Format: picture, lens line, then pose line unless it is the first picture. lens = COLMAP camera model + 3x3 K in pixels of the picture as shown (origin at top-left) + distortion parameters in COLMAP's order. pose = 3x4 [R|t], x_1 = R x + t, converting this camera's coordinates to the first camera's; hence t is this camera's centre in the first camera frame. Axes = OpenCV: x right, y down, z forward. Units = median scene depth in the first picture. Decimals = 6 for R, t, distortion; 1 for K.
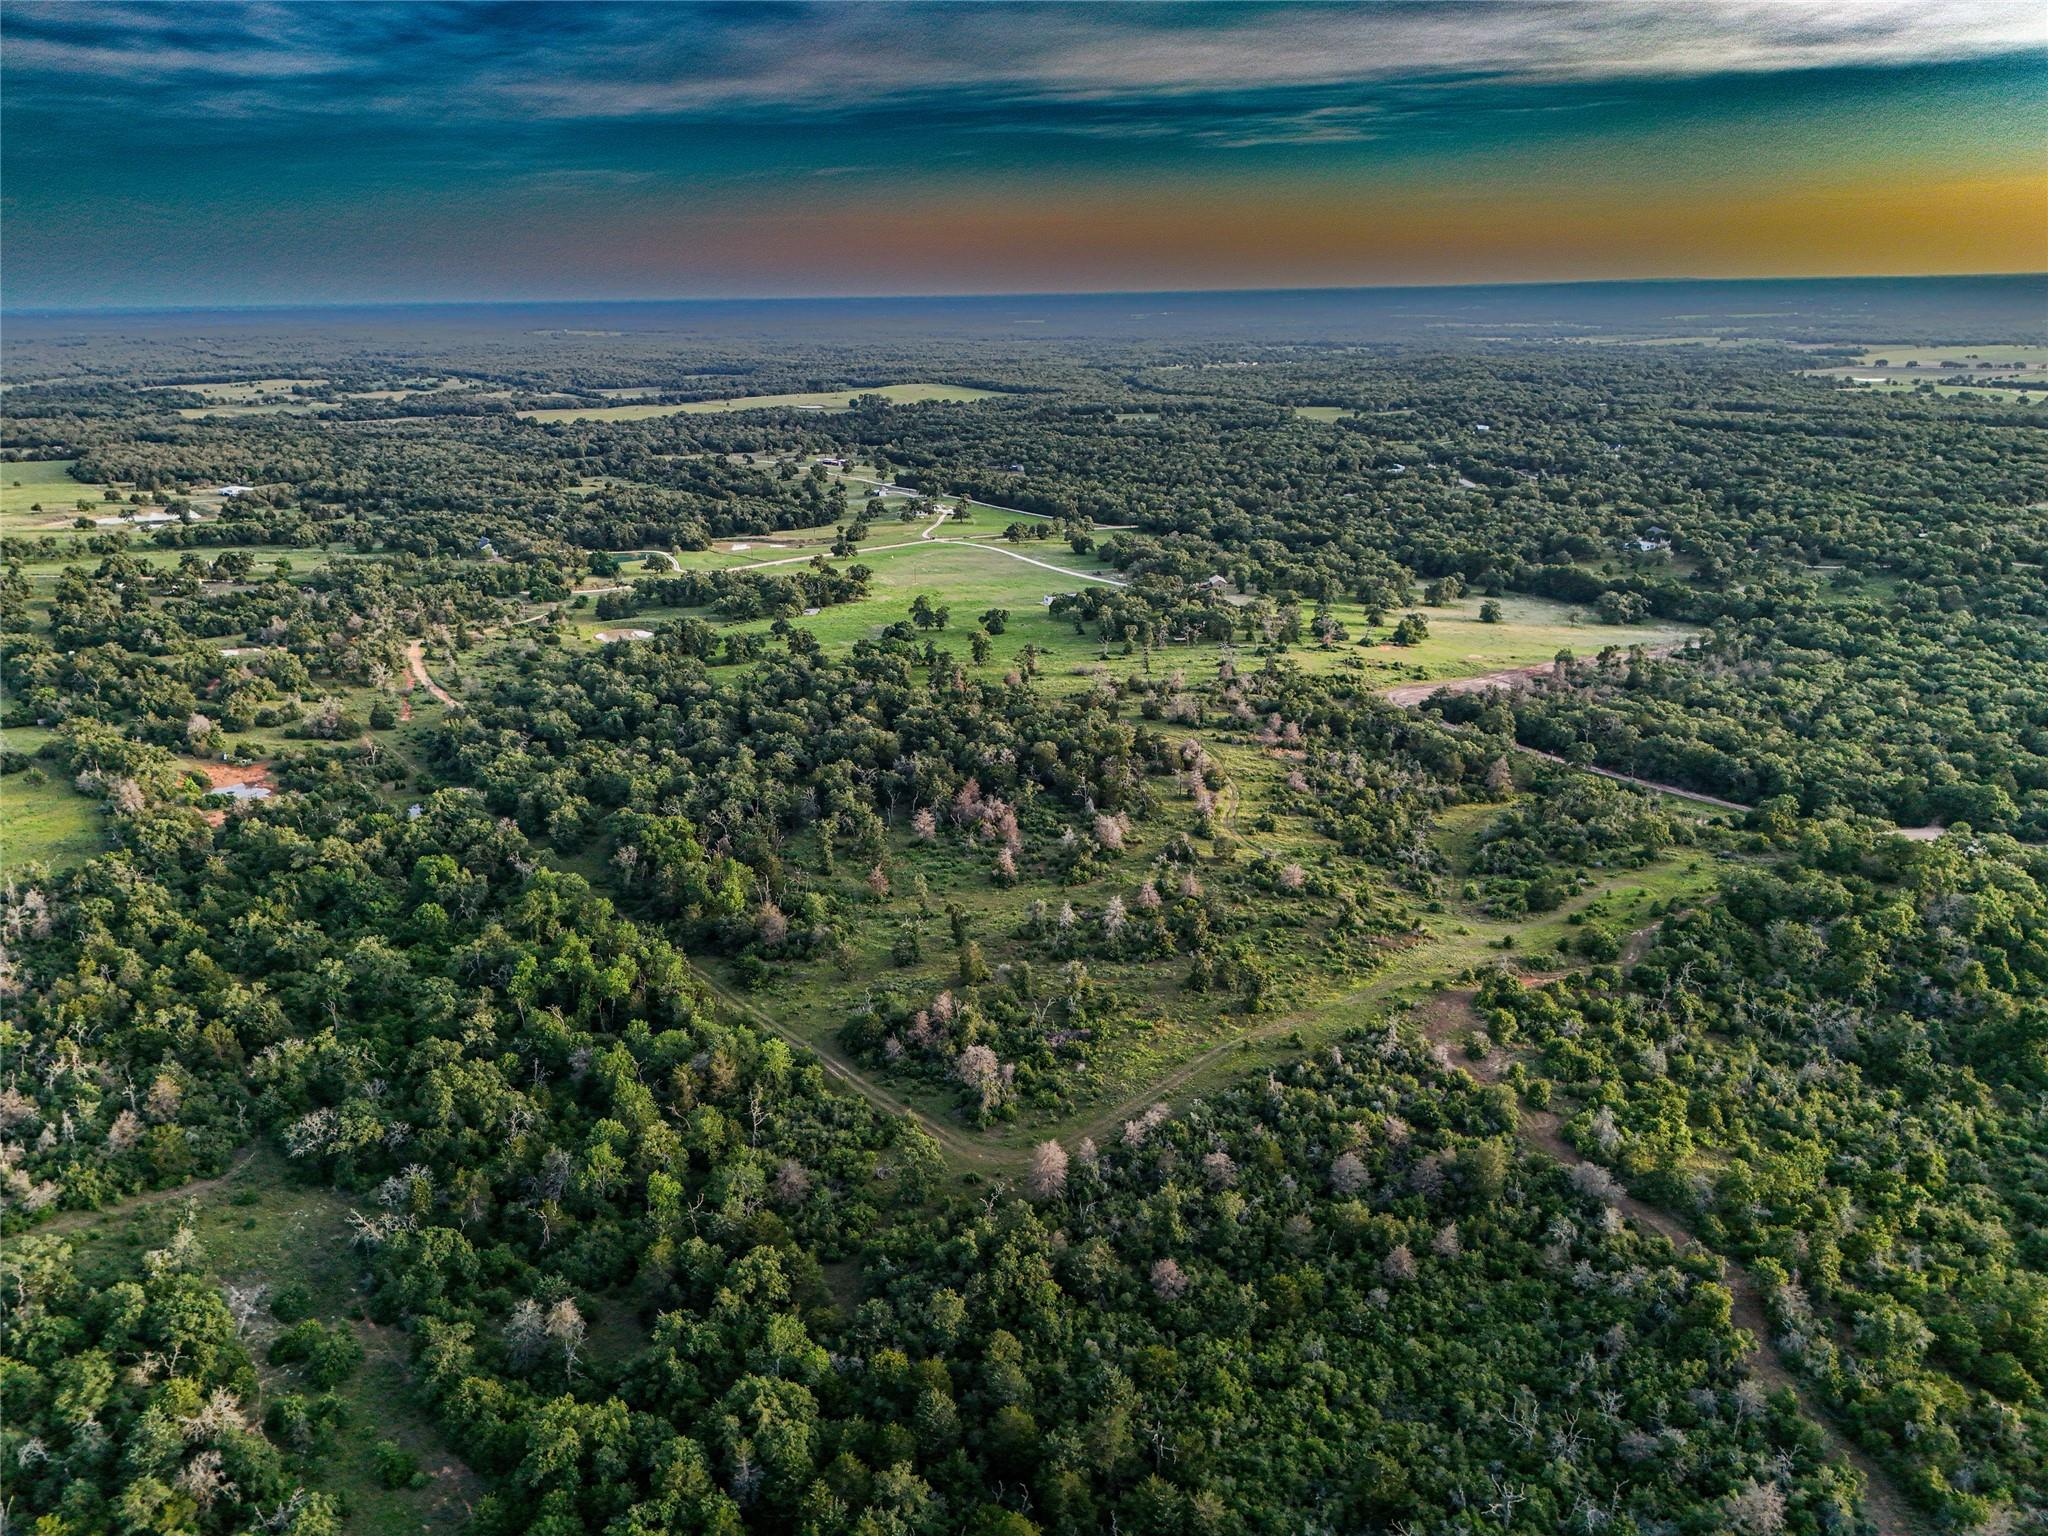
lens RADIAL K [[1504.0, 0, 1023.7], [0, 1504.0, 782.9], [0, 0, 1]] dist [0.038284, -0.038282]
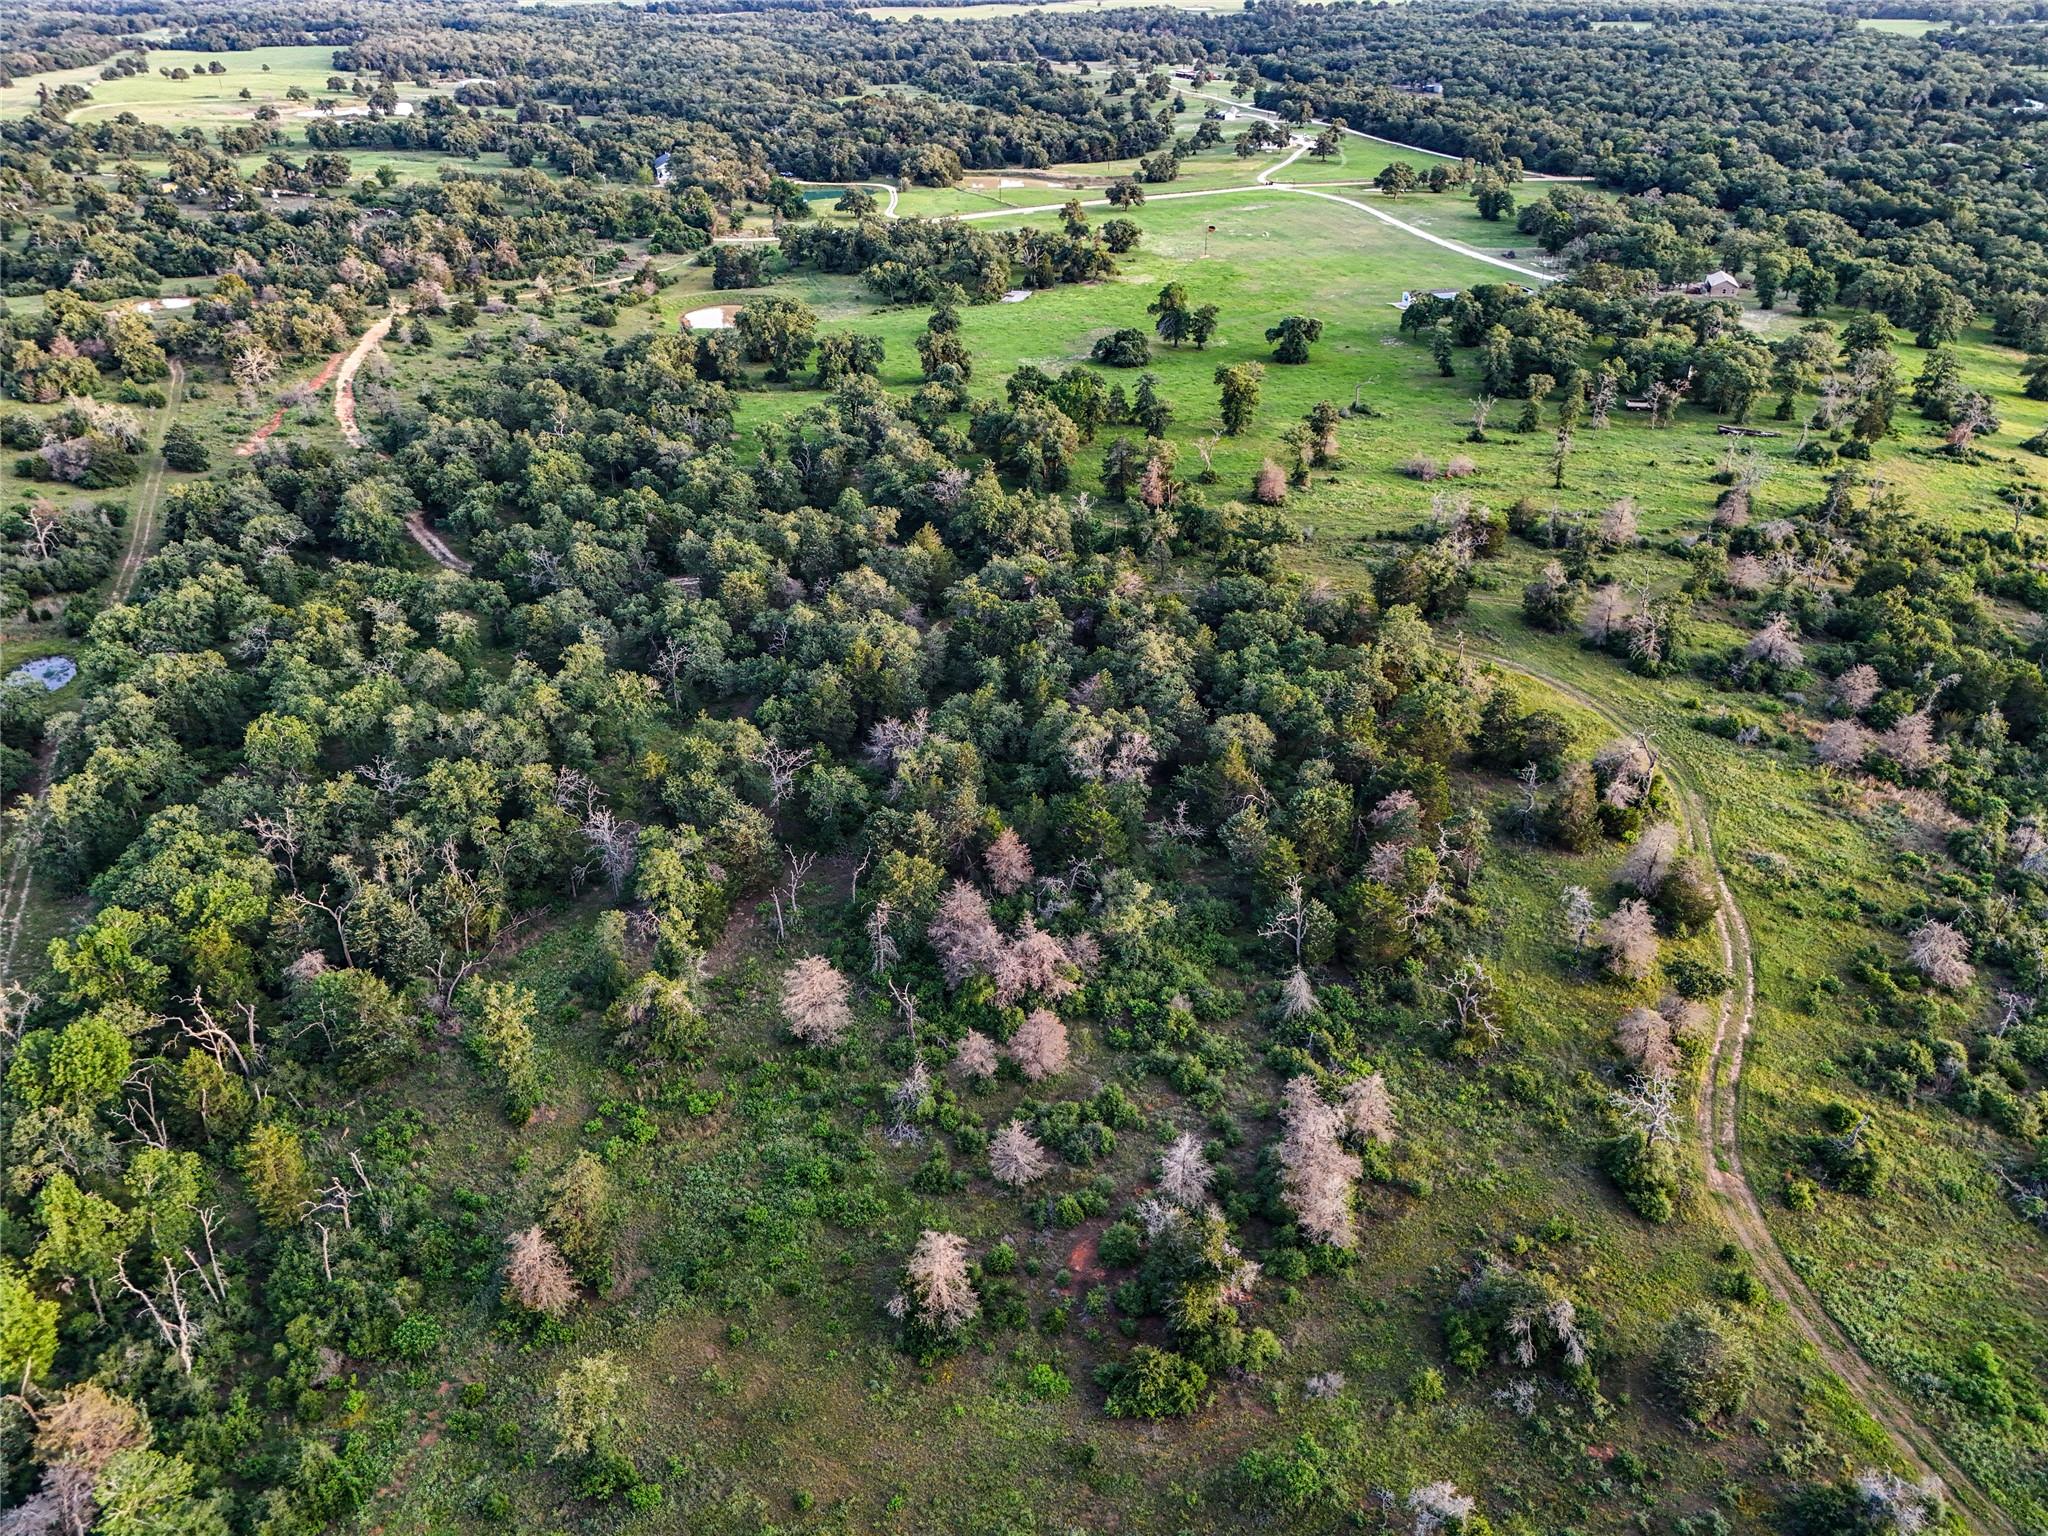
lens RADIAL K [[1504.0, 0, 1019.3], [0, 1504.0, 752.1], [0, 0, 1]] dist [0.038284, -0.038282]
pose [[0.962939, 0.137225, -0.232201, 0.040674], [-0.088585, 0.974050, 0.208276, -0.077816], [0.254756, -0.179988, 0.950107, 0.482453]]
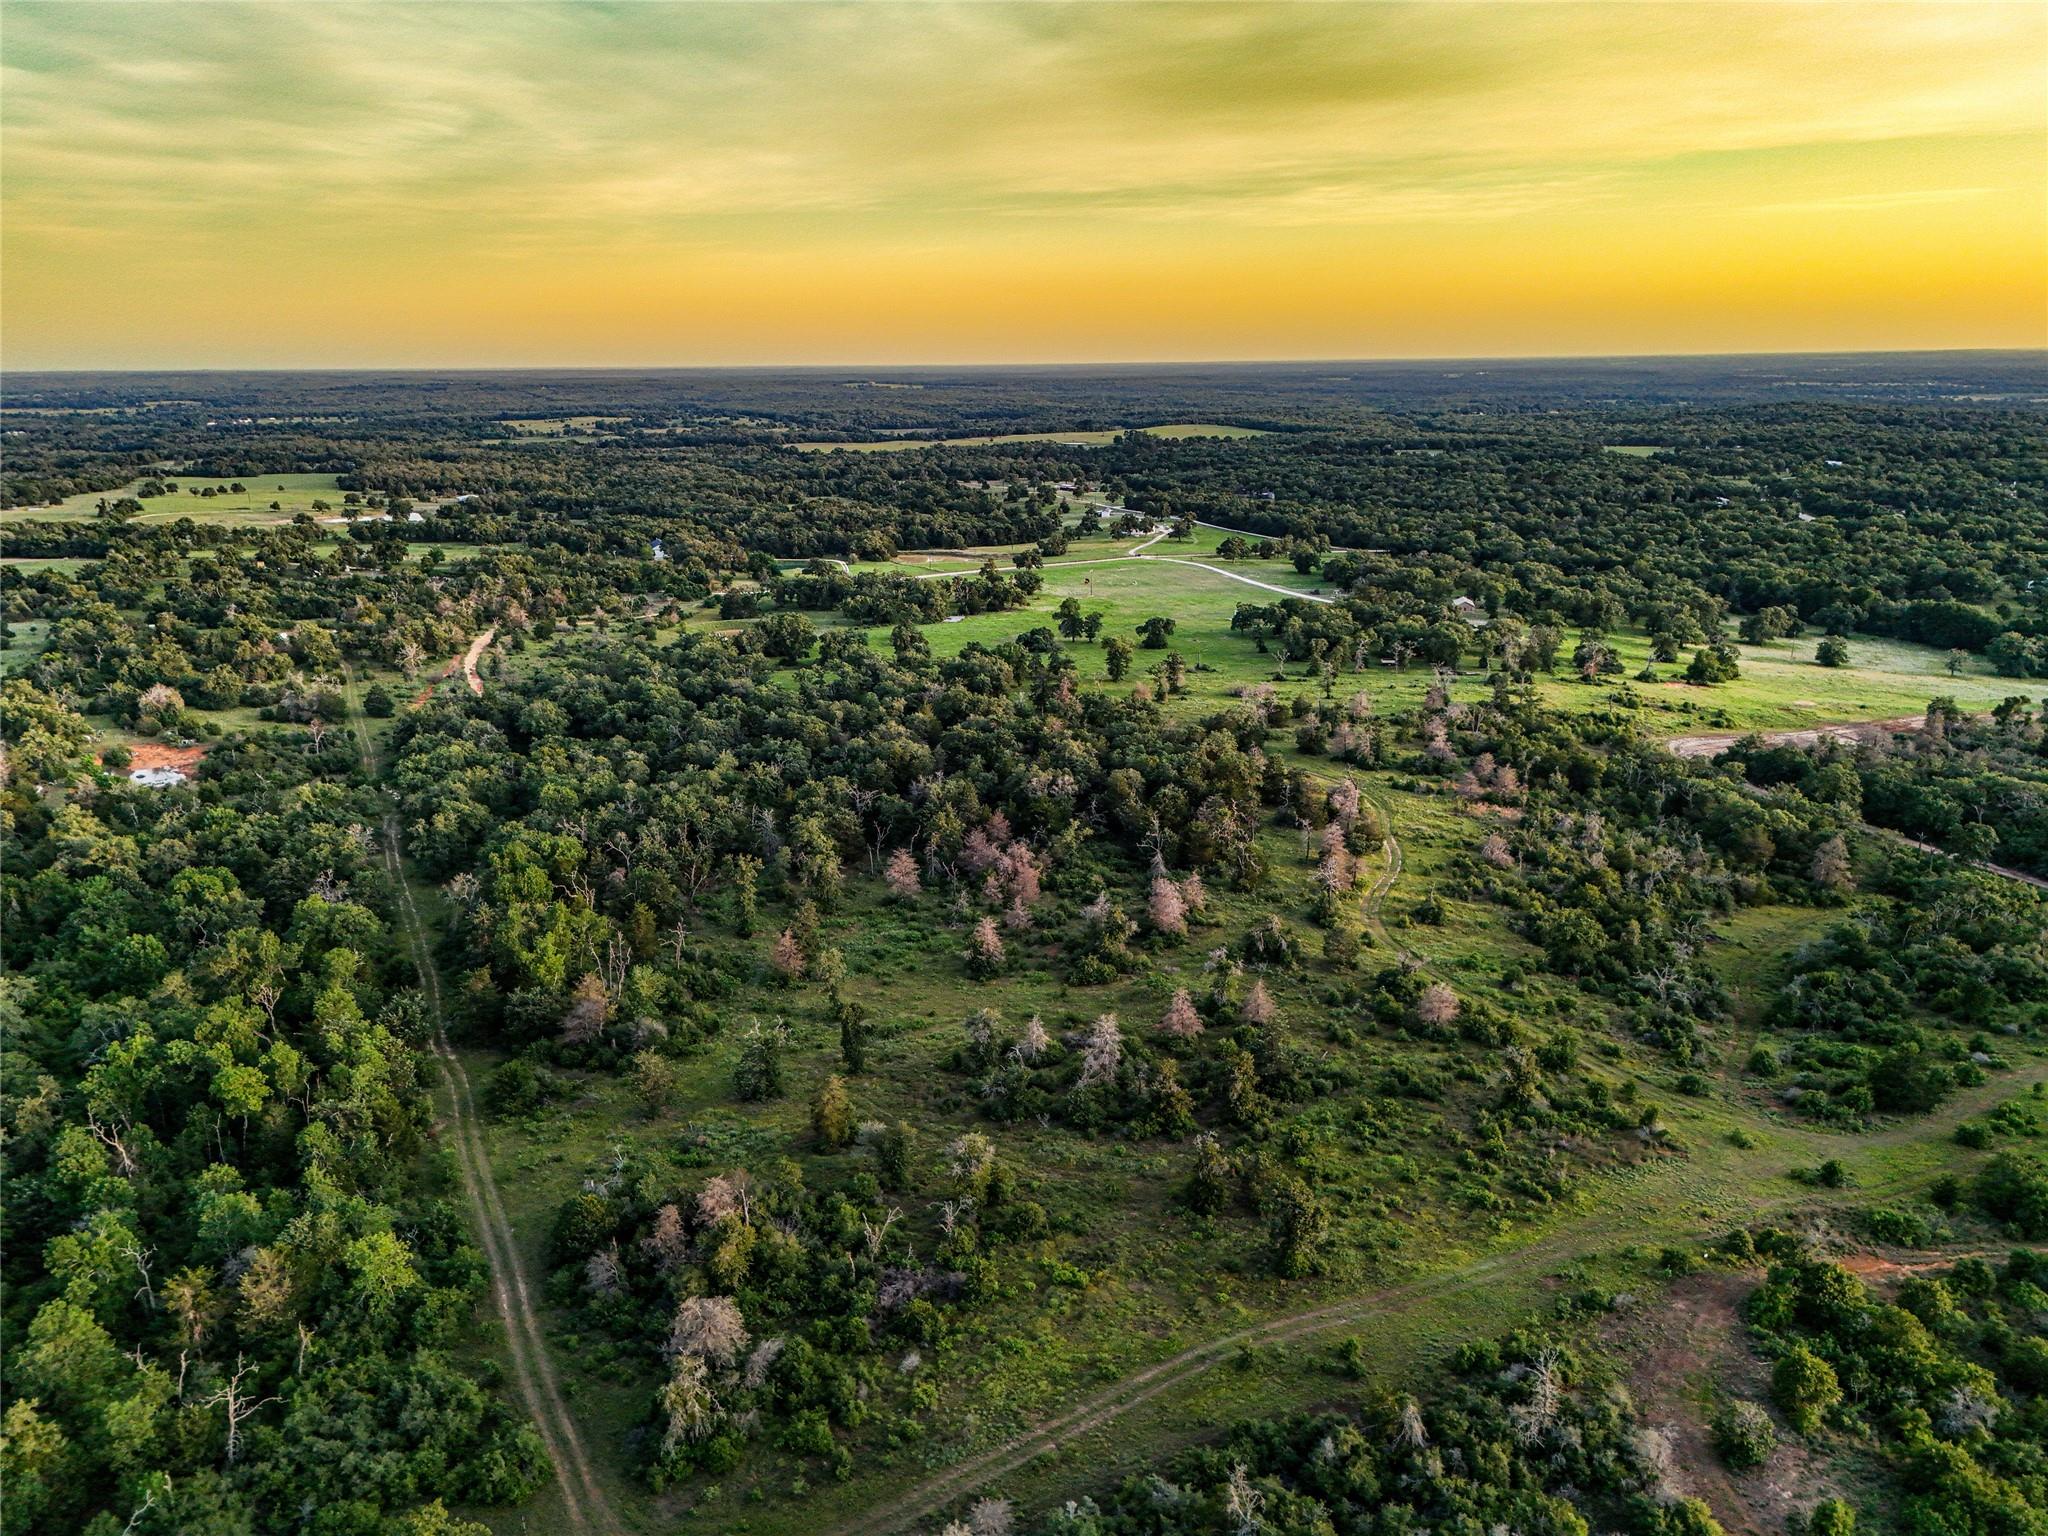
lens RADIAL K [[1504.0, 0, 1021.3], [0, 1504.0, 755.6], [0, 0, 1]] dist [0.038284, -0.038282]
pose [[0.979686, 0.056081, -0.192536, 0.080514], [-0.067133, 0.996421, -0.051358, 0.004192], [0.188967, 0.063240, 0.979945, 0.244636]]
